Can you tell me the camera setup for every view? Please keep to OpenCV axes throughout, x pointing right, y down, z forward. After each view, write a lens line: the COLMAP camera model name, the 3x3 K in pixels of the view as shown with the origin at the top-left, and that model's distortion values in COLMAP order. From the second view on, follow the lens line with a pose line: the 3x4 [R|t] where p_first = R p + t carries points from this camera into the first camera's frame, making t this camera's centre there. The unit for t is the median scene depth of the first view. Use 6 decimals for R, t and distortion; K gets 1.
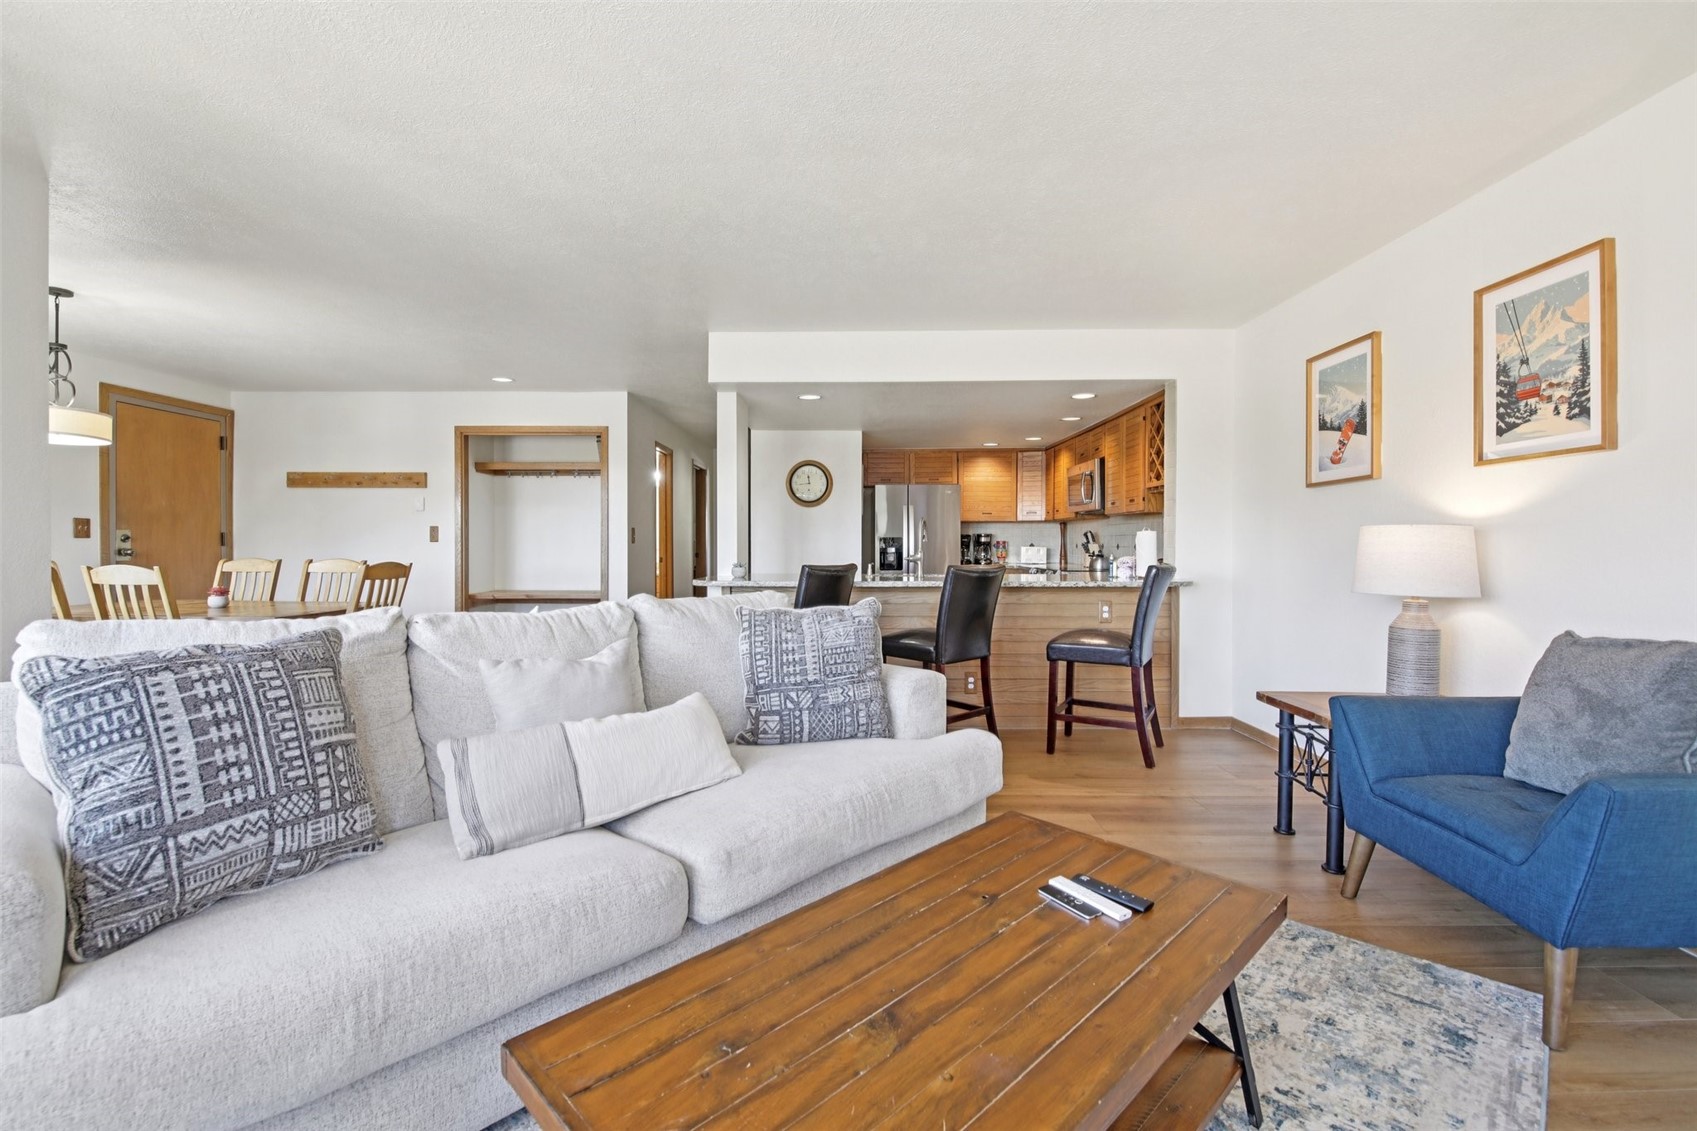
lens RADIAL K [[743.5, 0, 836.6], [0, 743.5, 549.0], [0, 0, 1]] dist [0.002815, -0.010777]
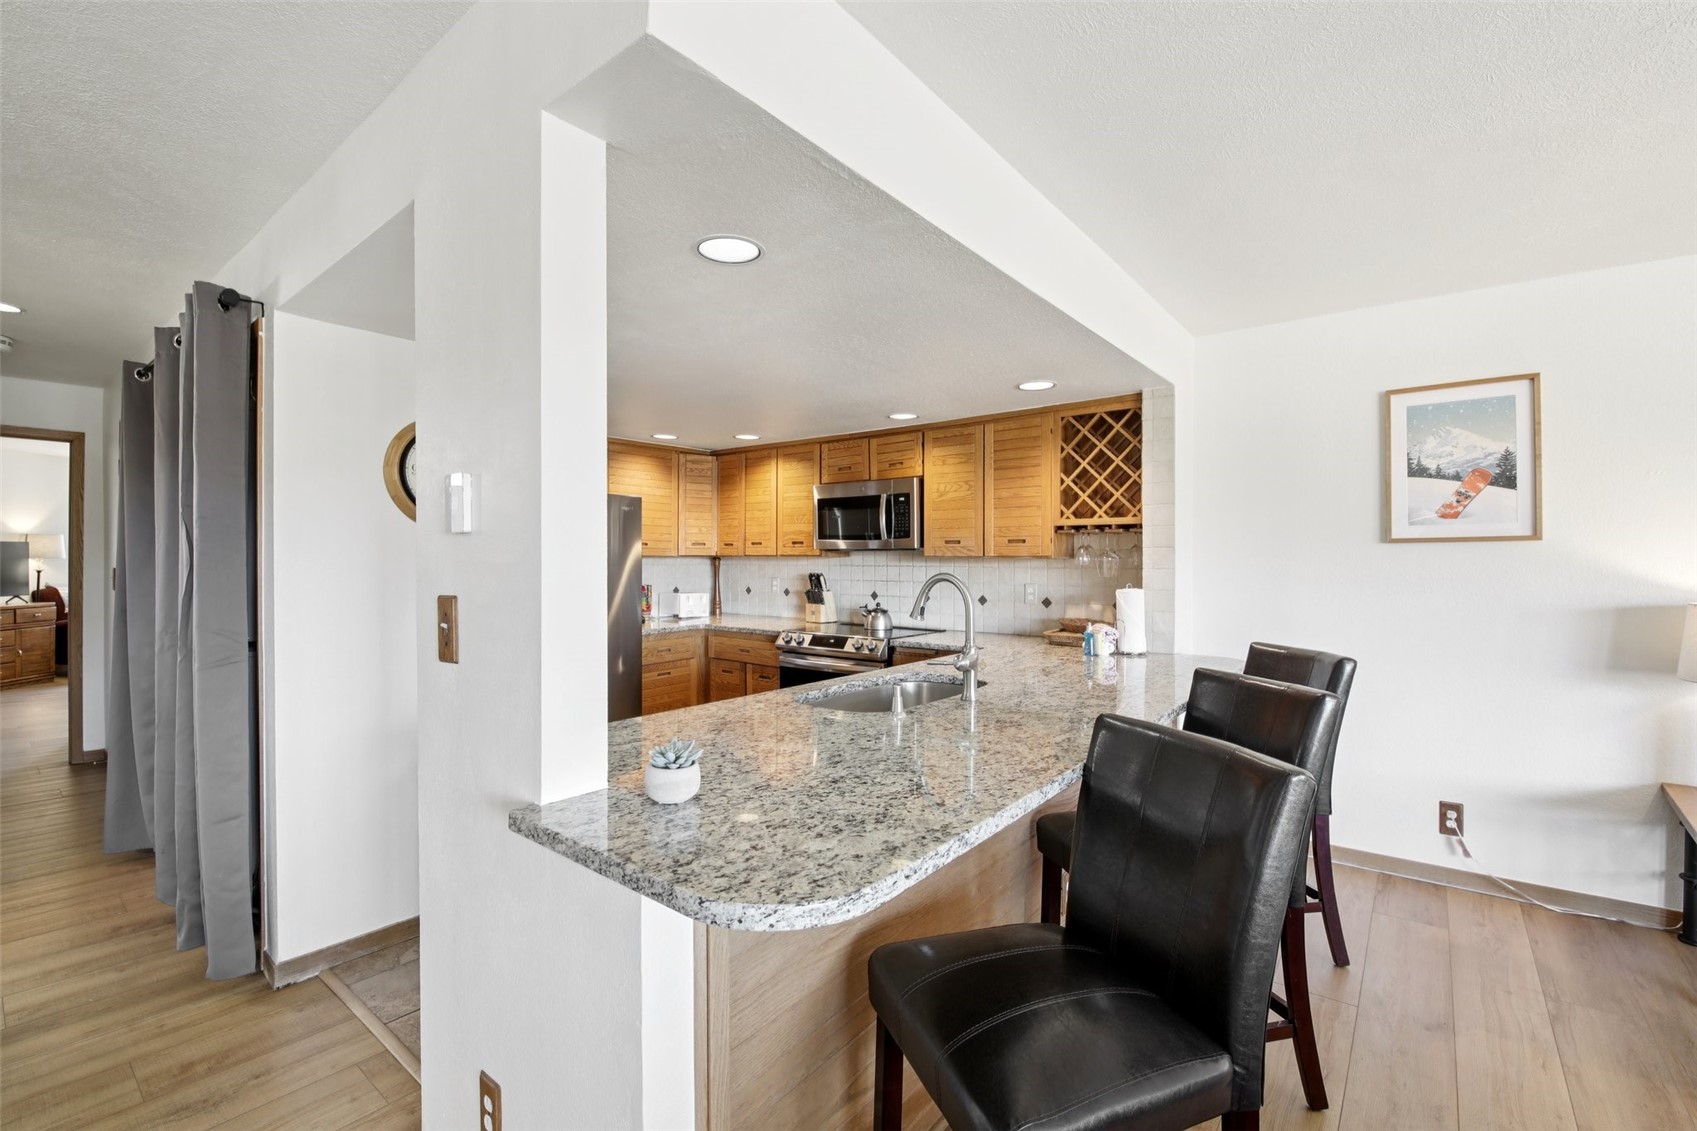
lens RADIAL K [[728.8, 0, 839.6], [0, 728.8, 564.1], [0, 0, 1]] dist [-0.000429, -0.015232]
pose [[0.608754, -0.006367, 0.793334, -0.398455], [0.005421, 0.999978, 0.003866, -0.065837], [-0.793341, 0.001947, 0.608775, 1.002238]]
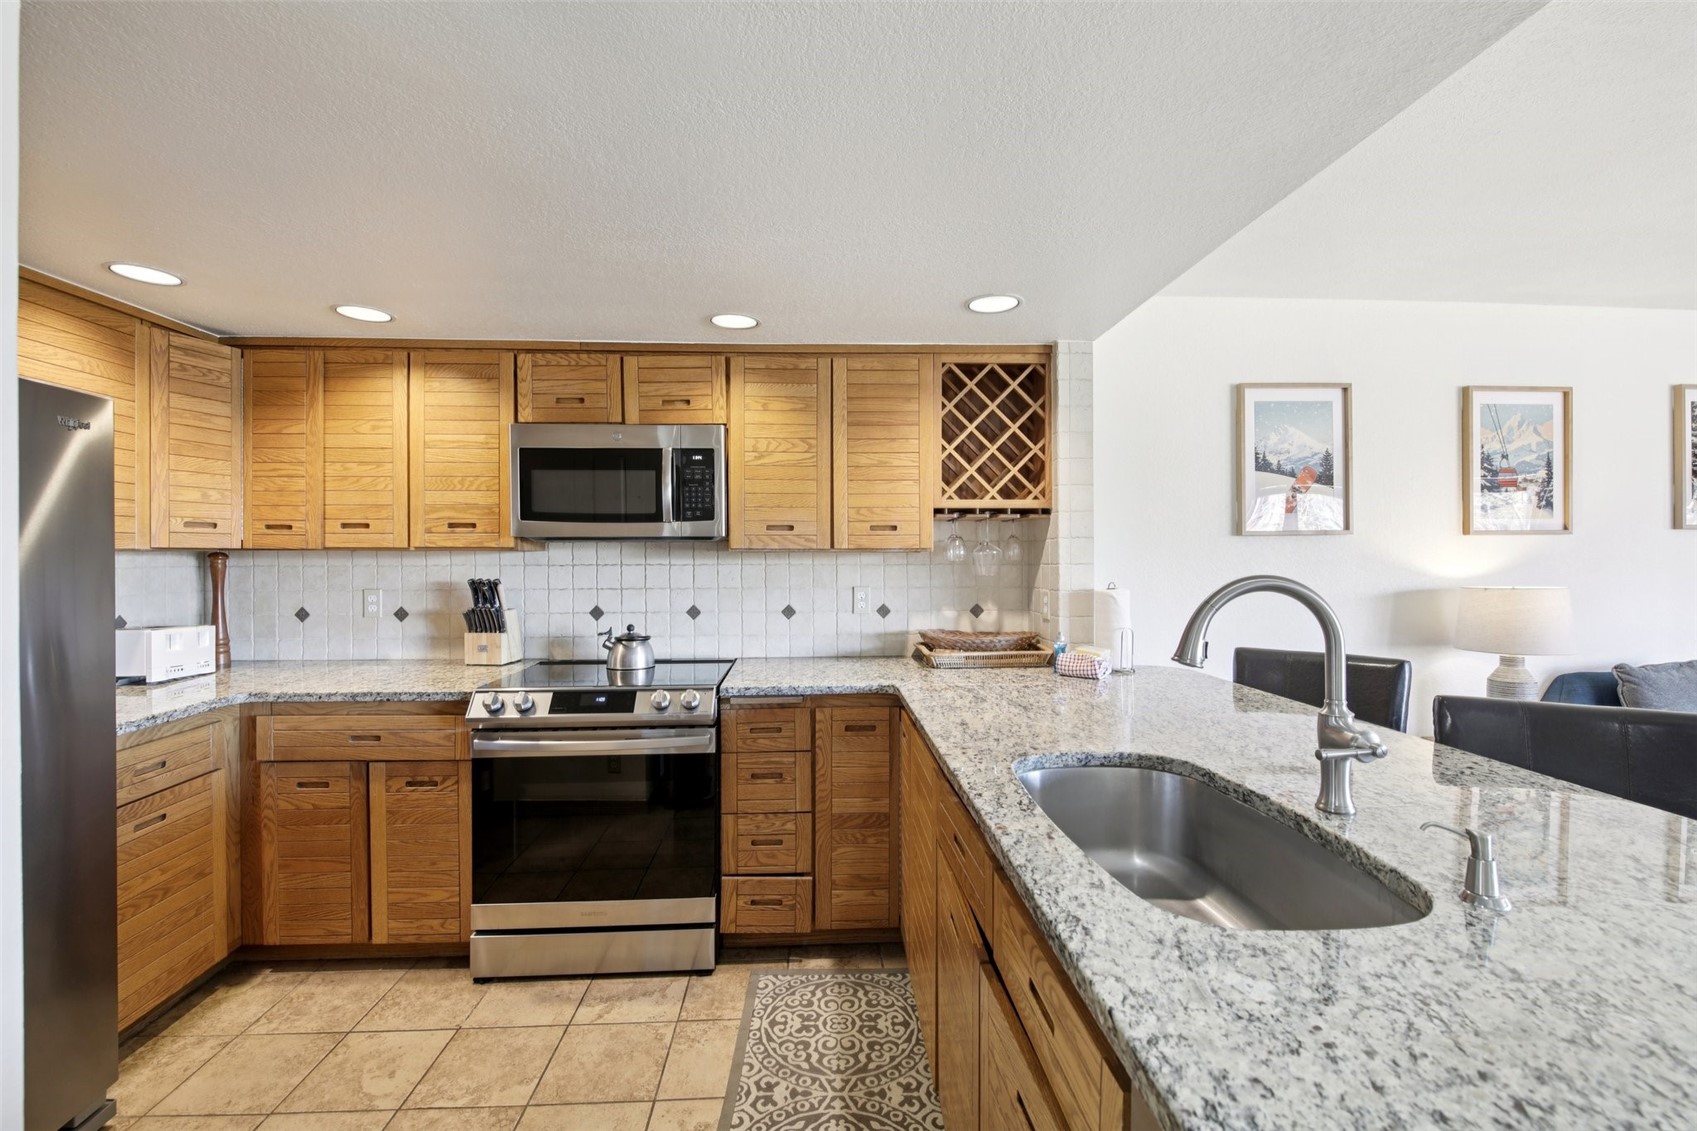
lens RADIAL K [[734.6, 0, 842.2], [0, 734.6, 559.7], [0, 0, 1]] dist [-0.001790, -0.009713]
pose [[-0.072122, -0.009577, 0.997350, -0.164435], [0.010234, 0.999894, 0.010341, -0.068986], [-0.997343, 0.010953, -0.072016, 1.526332]]
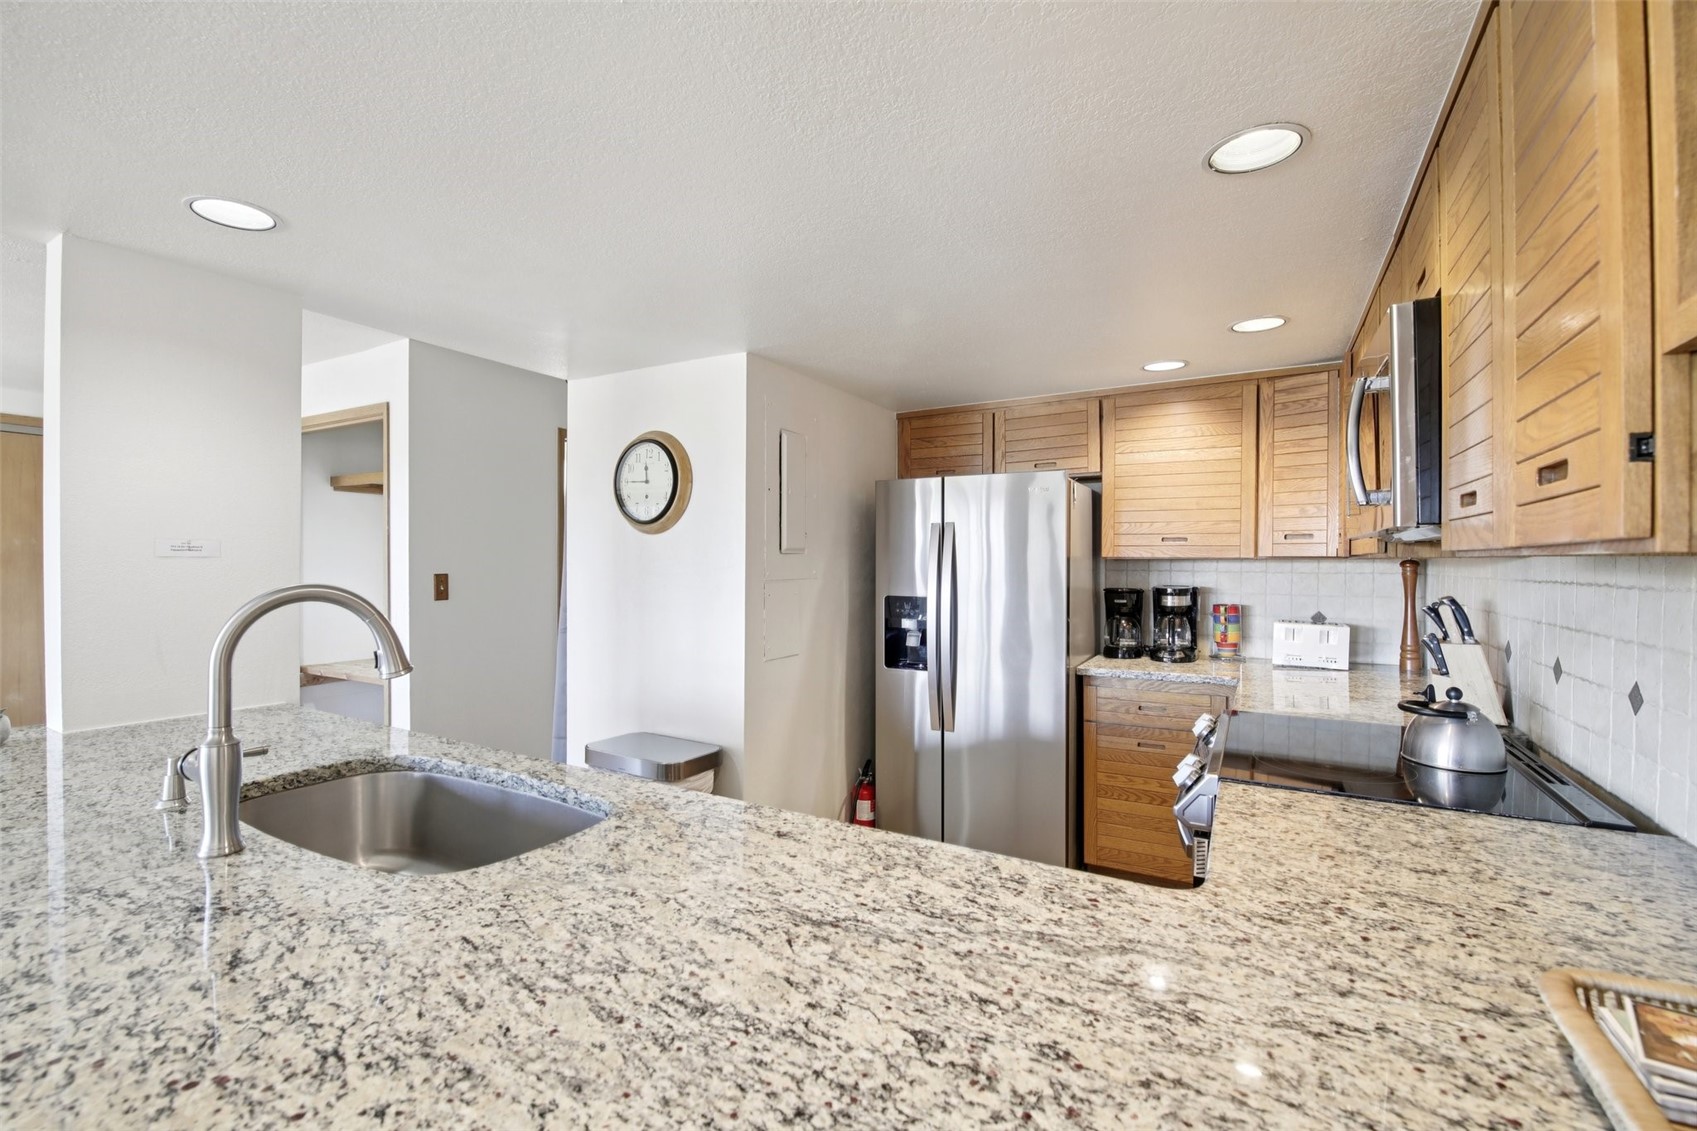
lens RADIAL K [[734.6, 0, 842.2], [0, 734.6, 559.7], [0, 0, 1]] dist [-0.001790, -0.009713]
pose [[0.878164, 0.000400, -0.478359, 0.486943], [-0.006933, 0.999905, -0.011891, -0.062604], [0.478309, 0.013758, 0.878084, 1.150743]]
